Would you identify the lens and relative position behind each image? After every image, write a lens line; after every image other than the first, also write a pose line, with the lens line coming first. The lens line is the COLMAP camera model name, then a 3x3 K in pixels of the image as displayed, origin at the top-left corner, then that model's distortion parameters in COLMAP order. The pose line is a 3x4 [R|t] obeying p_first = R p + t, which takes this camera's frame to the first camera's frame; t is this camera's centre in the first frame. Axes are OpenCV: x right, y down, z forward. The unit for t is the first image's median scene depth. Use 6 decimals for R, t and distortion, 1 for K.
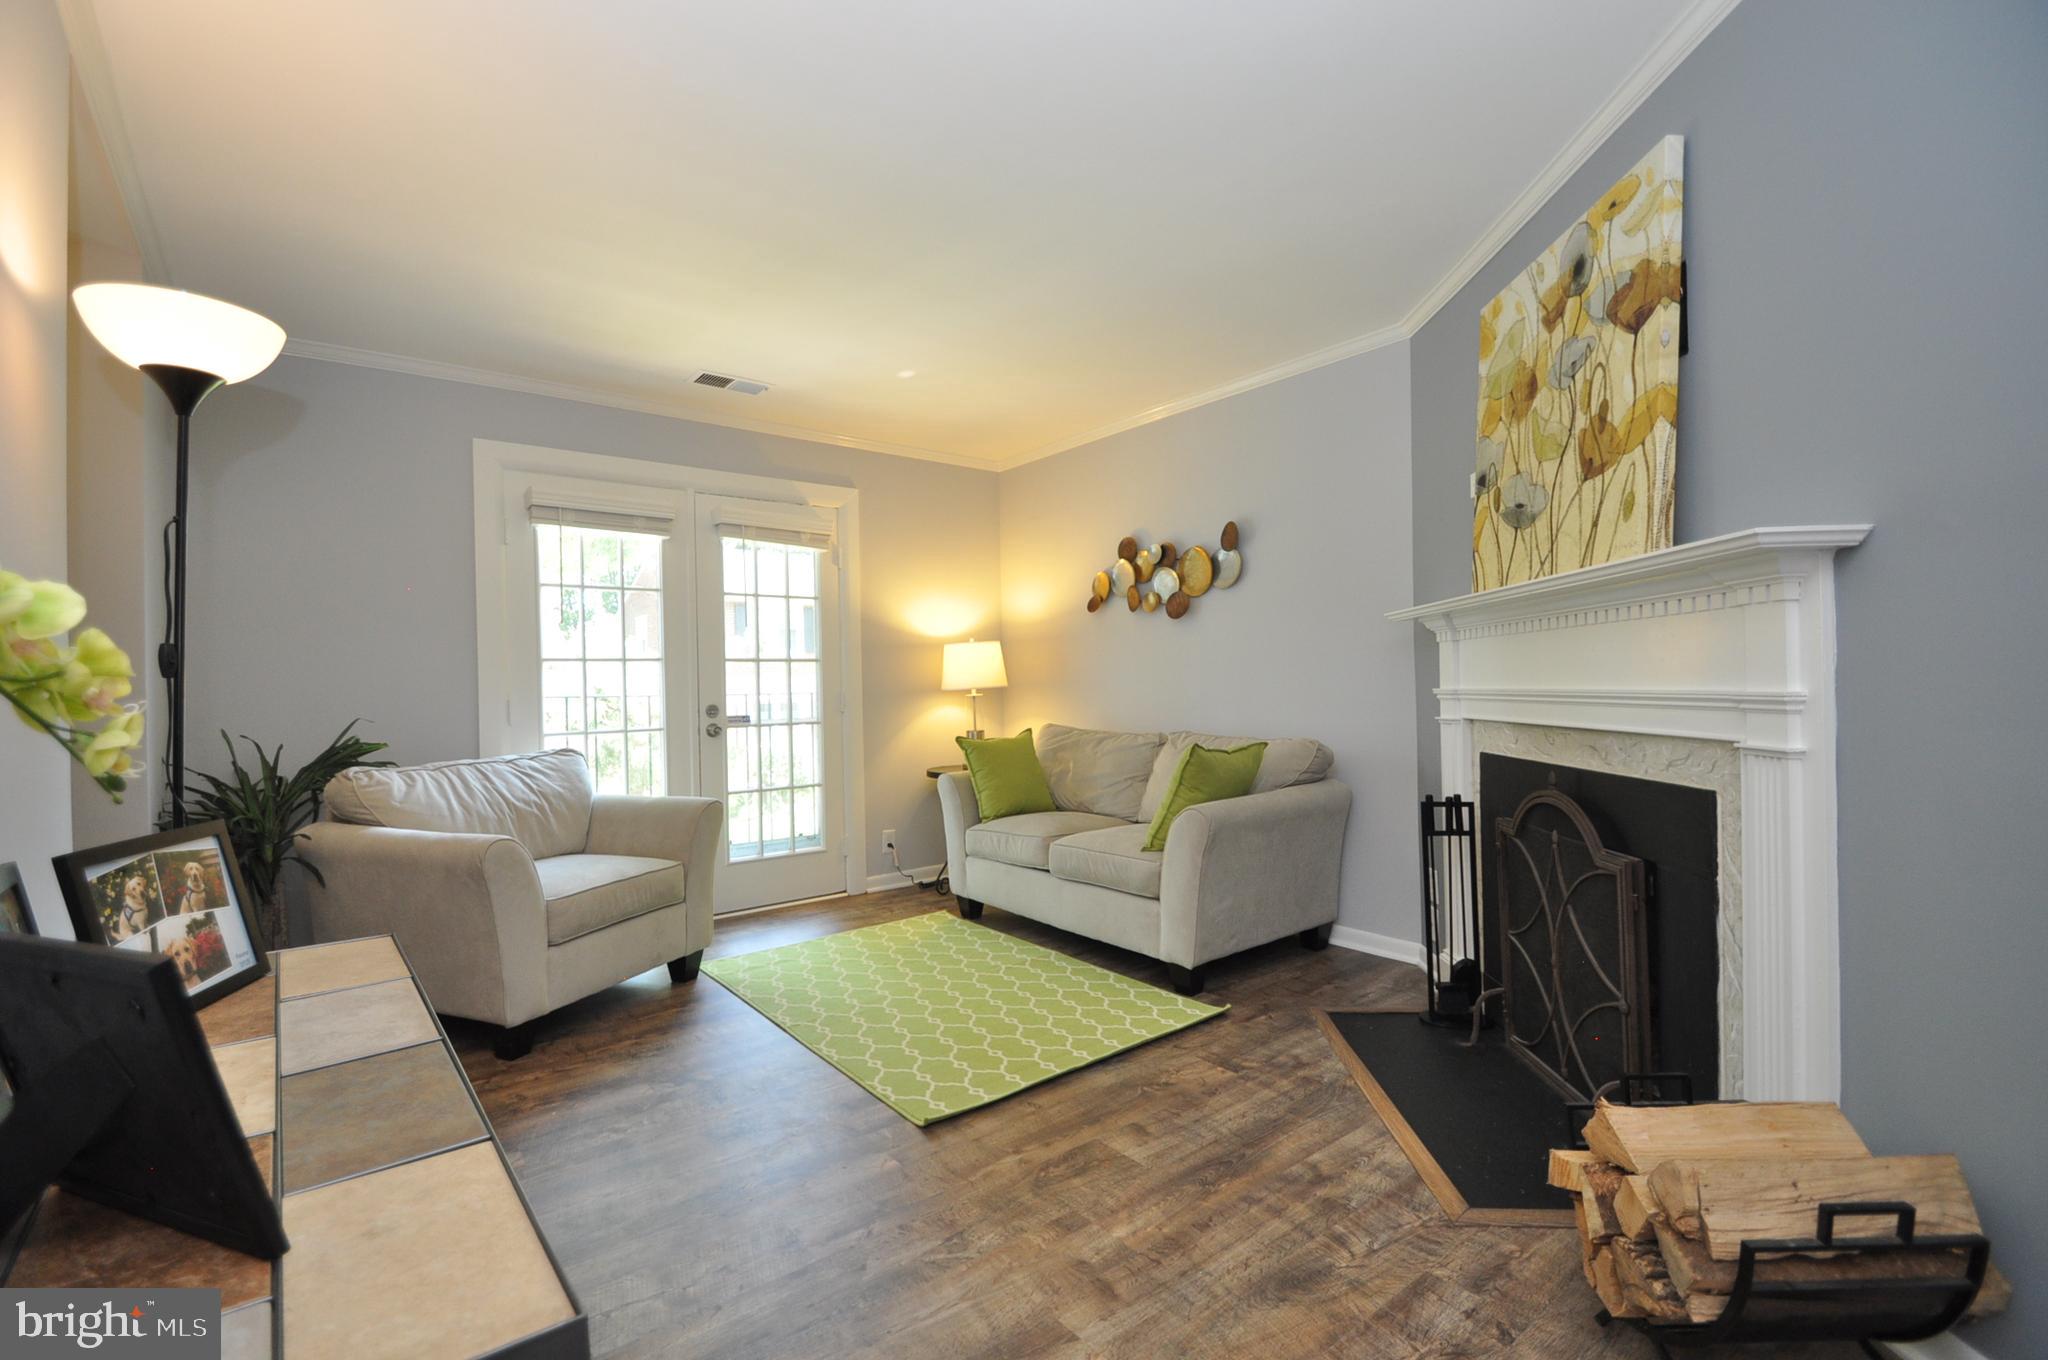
lens RADIAL K [[893.9, 0, 1000.1], [0, 893.9, 683.3], [0, 0, 1]] dist [0.019681, -0.020877]
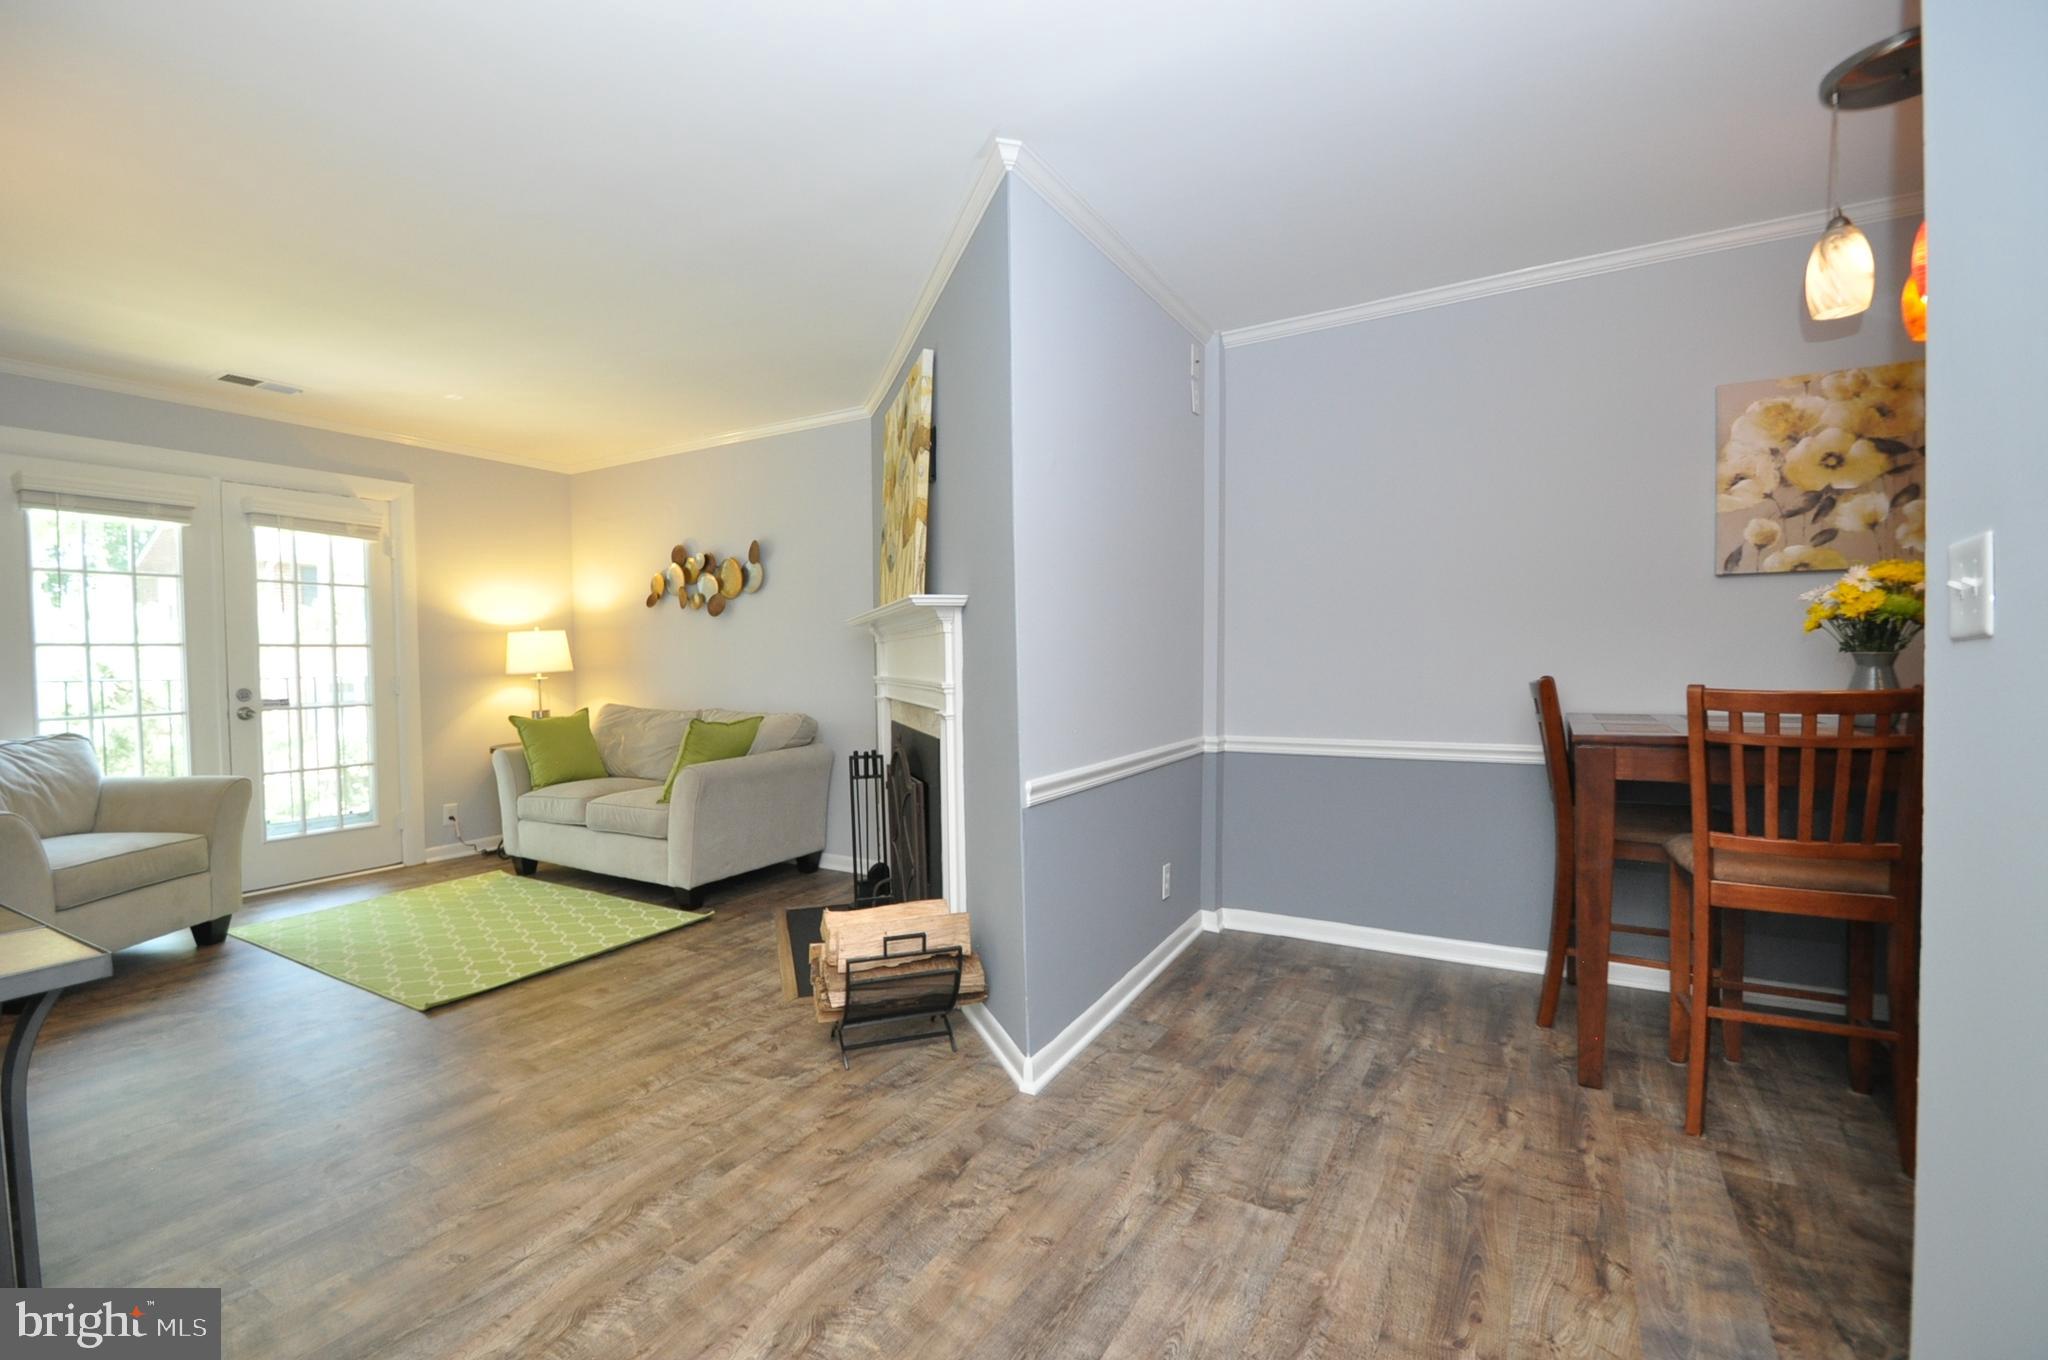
lens RADIAL K [[893.9, 0, 1000.1], [0, 893.9, 683.3], [0, 0, 1]] dist [0.019681, -0.020877]
pose [[0.933515, -0.002393, 0.358530, 0.157462], [-0.006630, 0.999692, 0.023934, -0.016619], [-0.358477, -0.024719, 0.933211, -0.357382]]
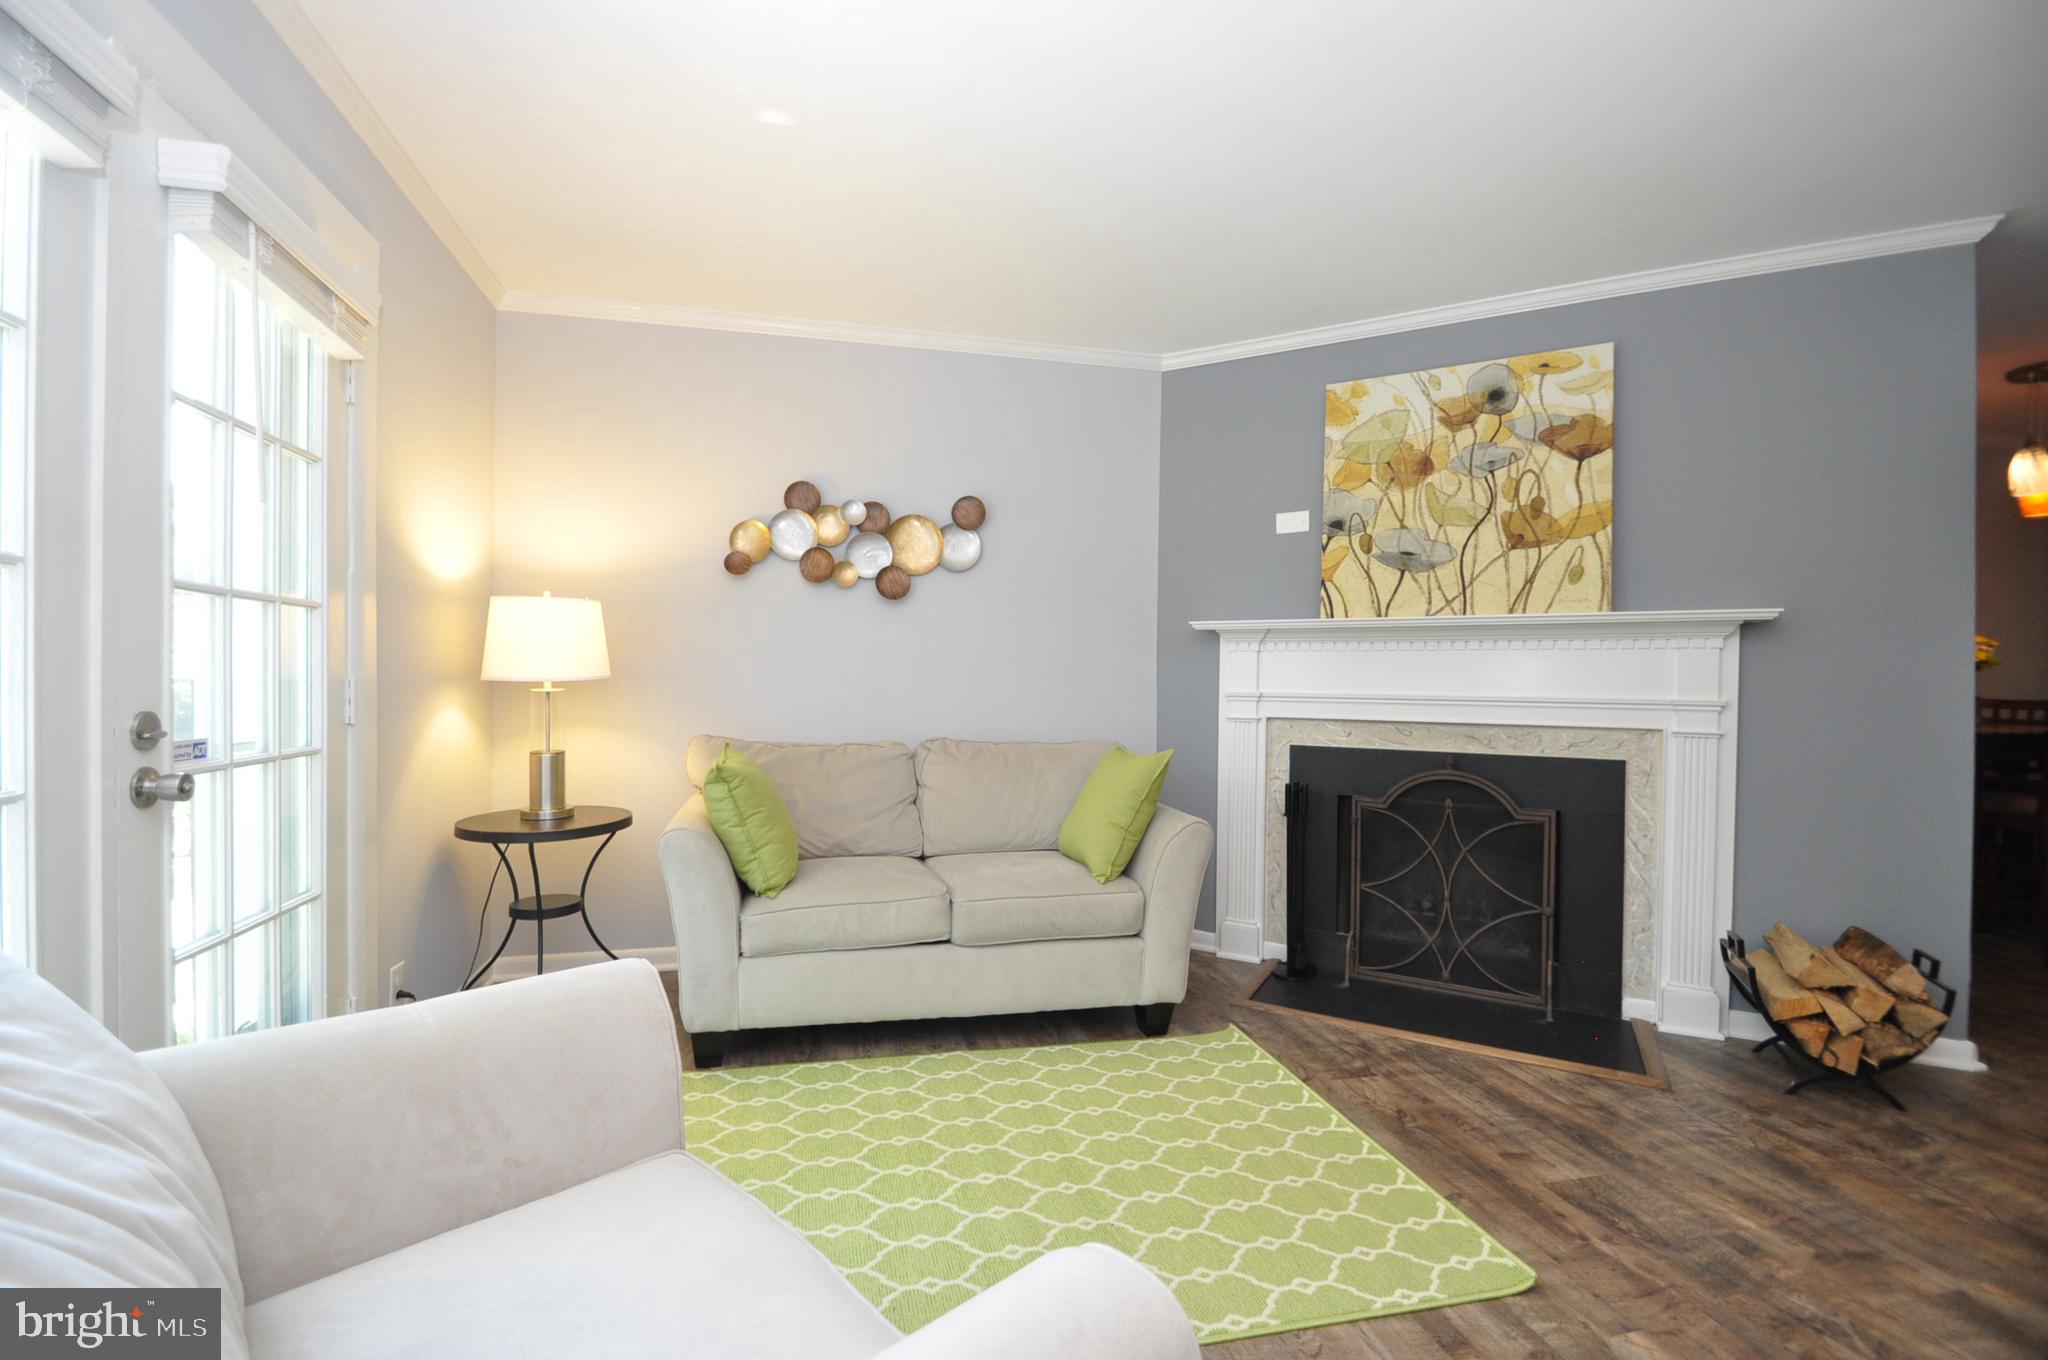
lens RADIAL K [[896.3, 0, 993.2], [0, 896.3, 681.6], [0, 0, 1]] dist [0.020544, -0.022447]
pose [[0.429106, 0.018958, 0.903055, -0.641638], [-0.021477, 0.999711, -0.010782, 0.011085], [-0.902999, -0.014768, 0.429389, 0.737729]]
